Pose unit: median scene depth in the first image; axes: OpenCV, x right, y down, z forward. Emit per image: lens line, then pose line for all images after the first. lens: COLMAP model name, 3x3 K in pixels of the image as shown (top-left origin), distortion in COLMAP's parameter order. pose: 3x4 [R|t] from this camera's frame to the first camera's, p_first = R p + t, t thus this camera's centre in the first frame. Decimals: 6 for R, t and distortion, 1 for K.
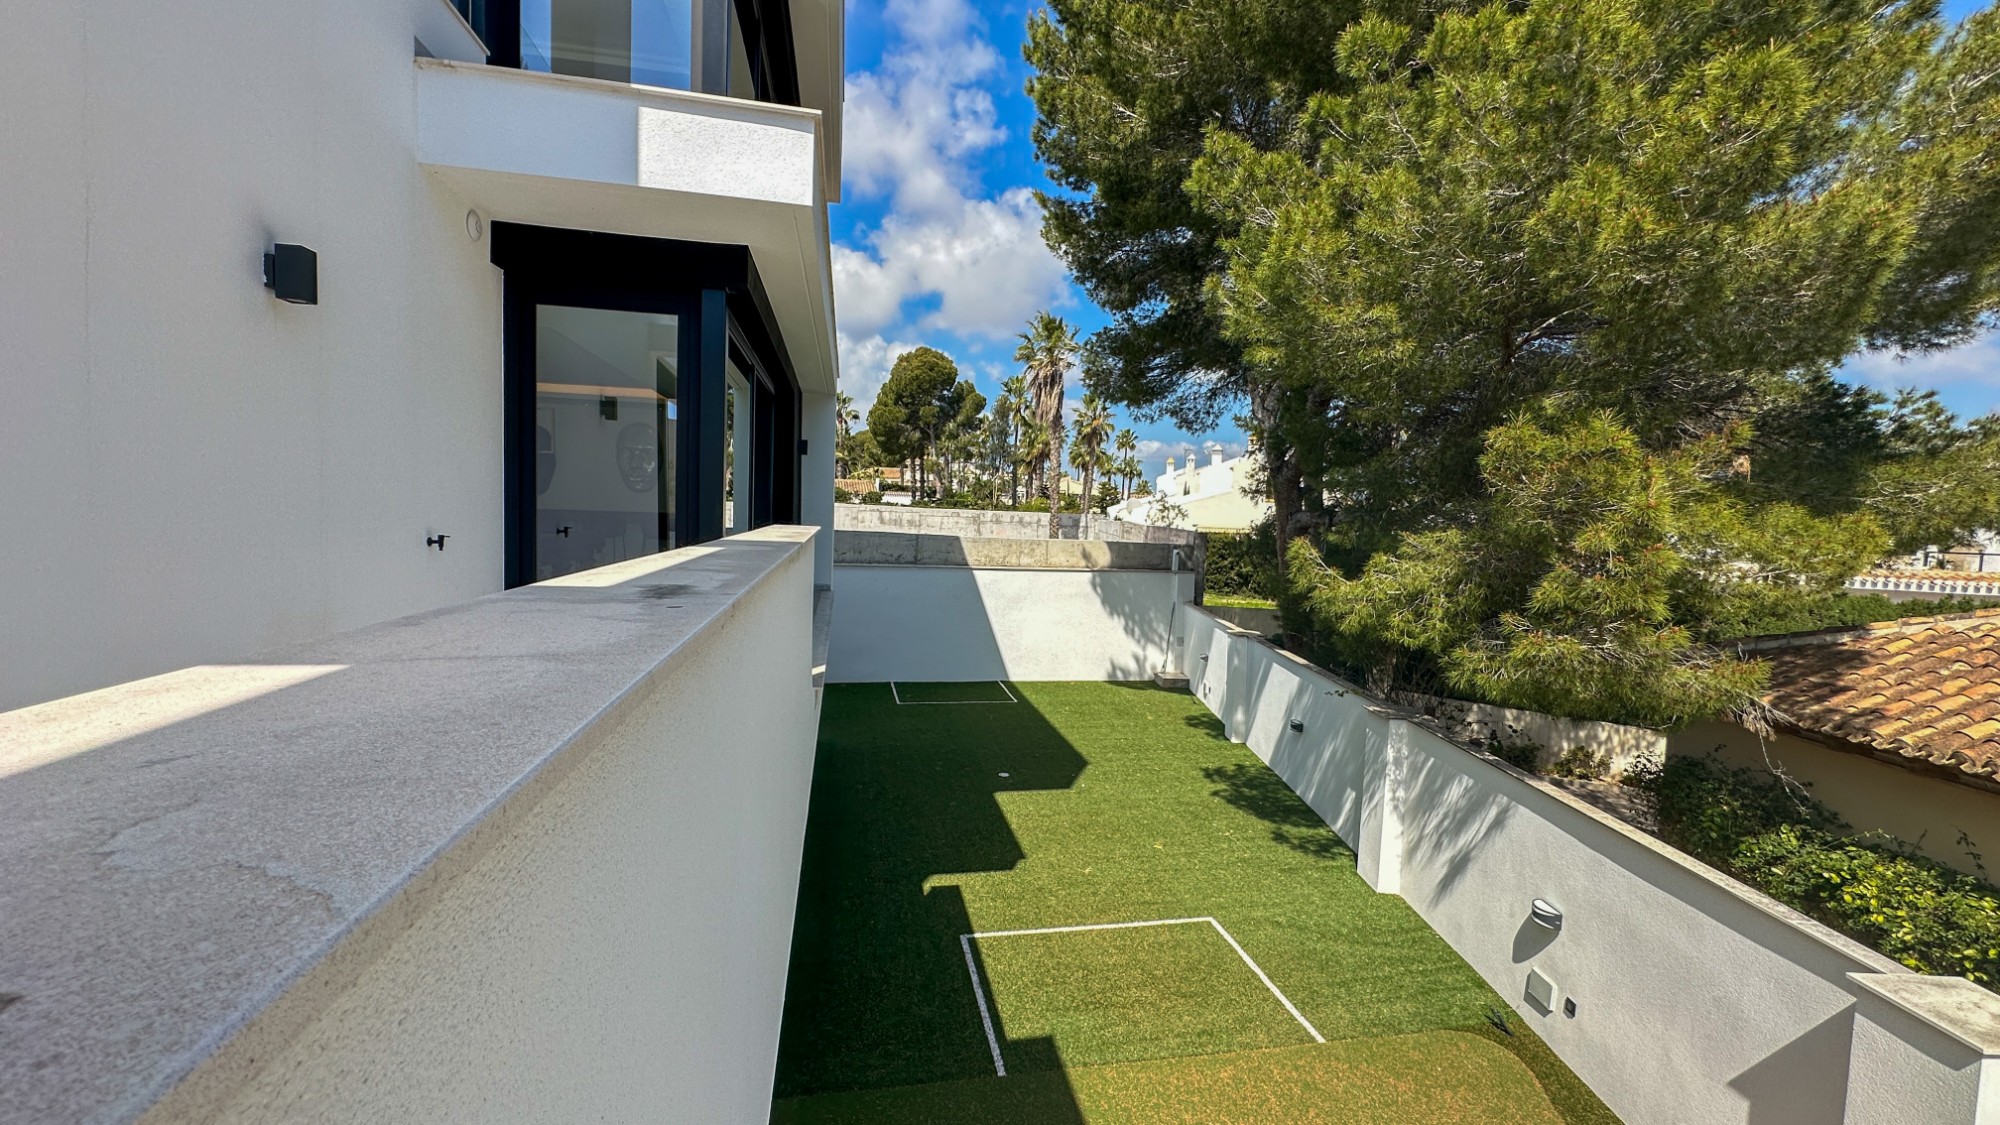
lens RADIAL K [[796.5, 0, 1000.0], [0, 796.5, 562.5], [0, 0, 1]] dist [-0.020468, -0.000017]
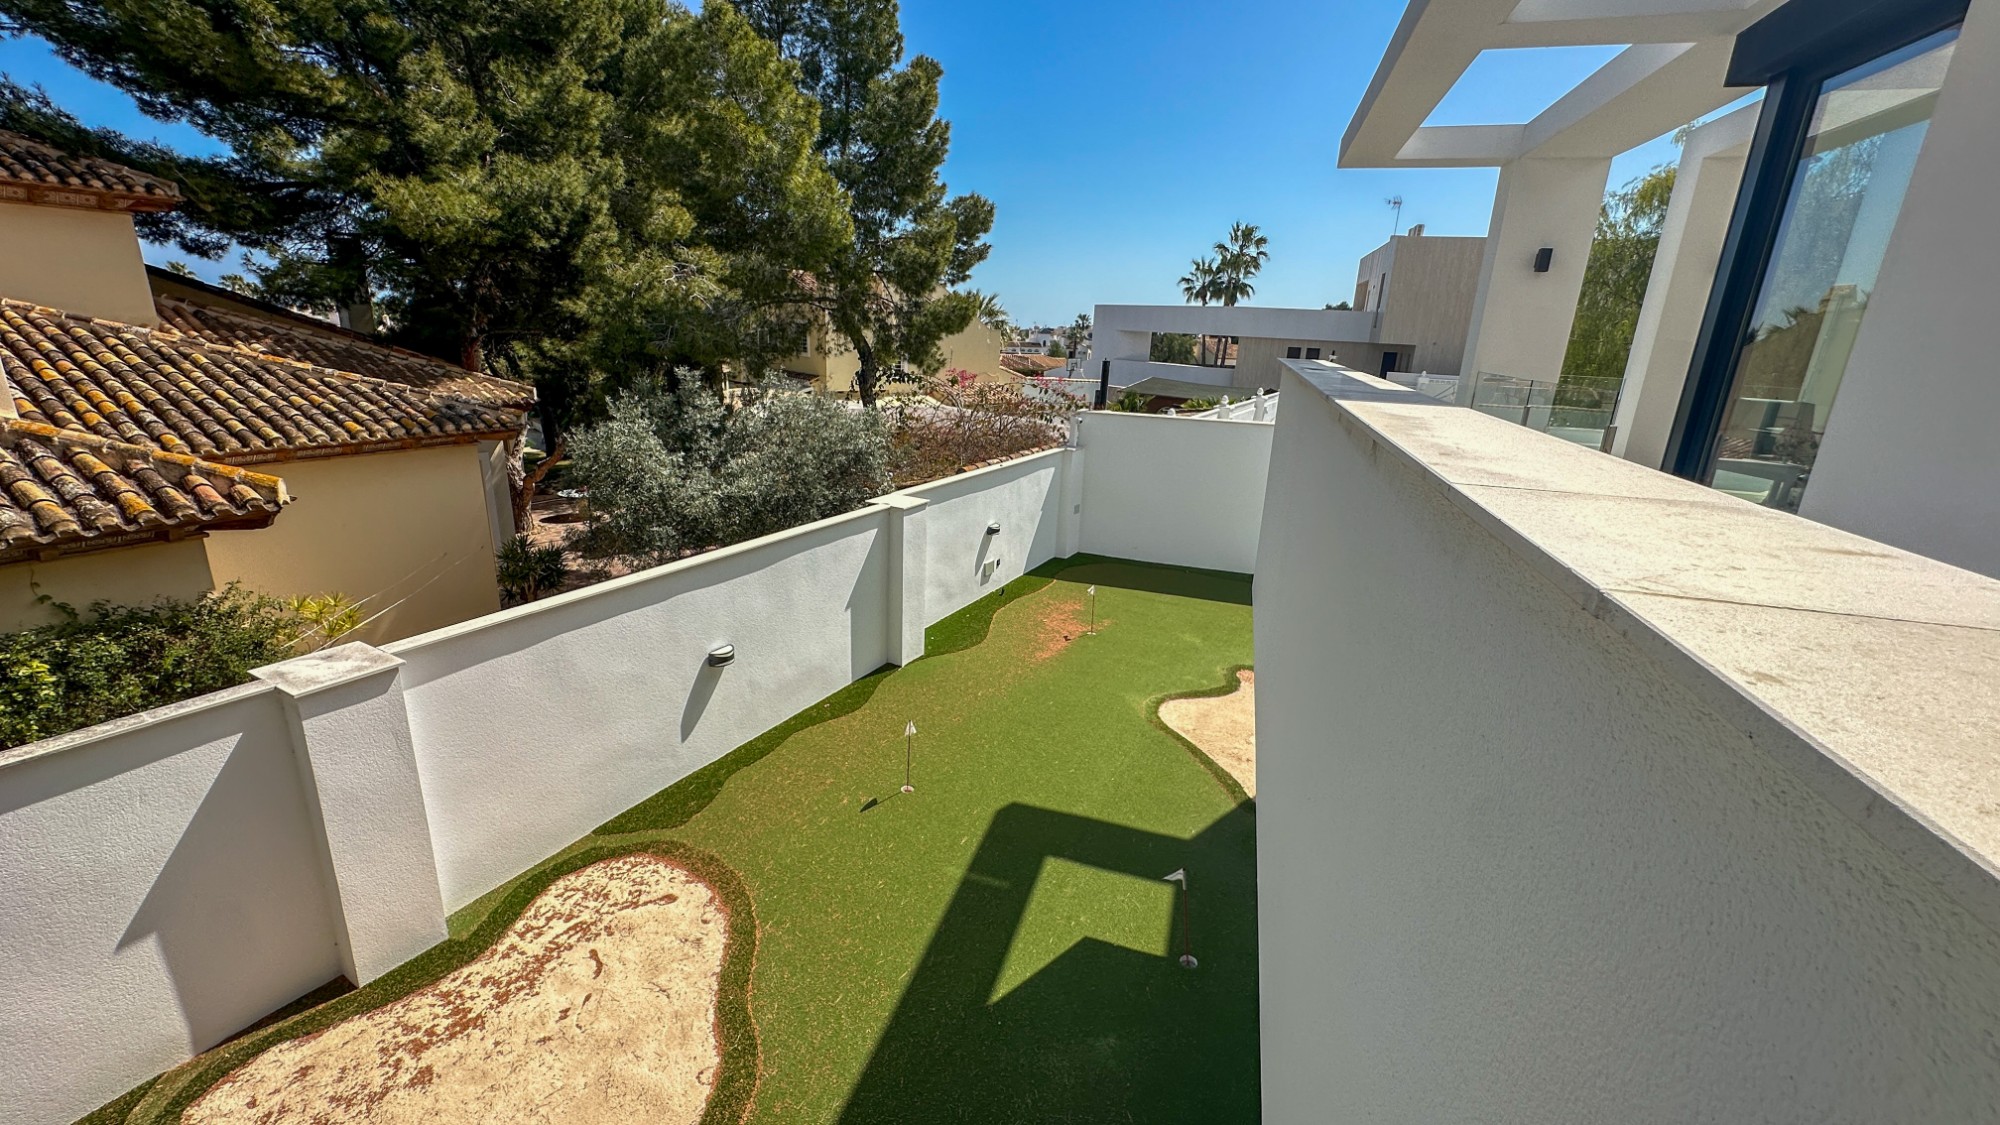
lens RADIAL K [[794.5, 0, 1001.2], [0, 794.5, 557.8], [0, 0, 1]] dist [-0.000166, 0.000082]
pose [[-0.885104, -0.201349, 0.419583, -0.047848], [-0.046494, 0.935311, 0.350758, -0.020116], [-0.463065, 0.290949, -0.837209, 0.270722]]
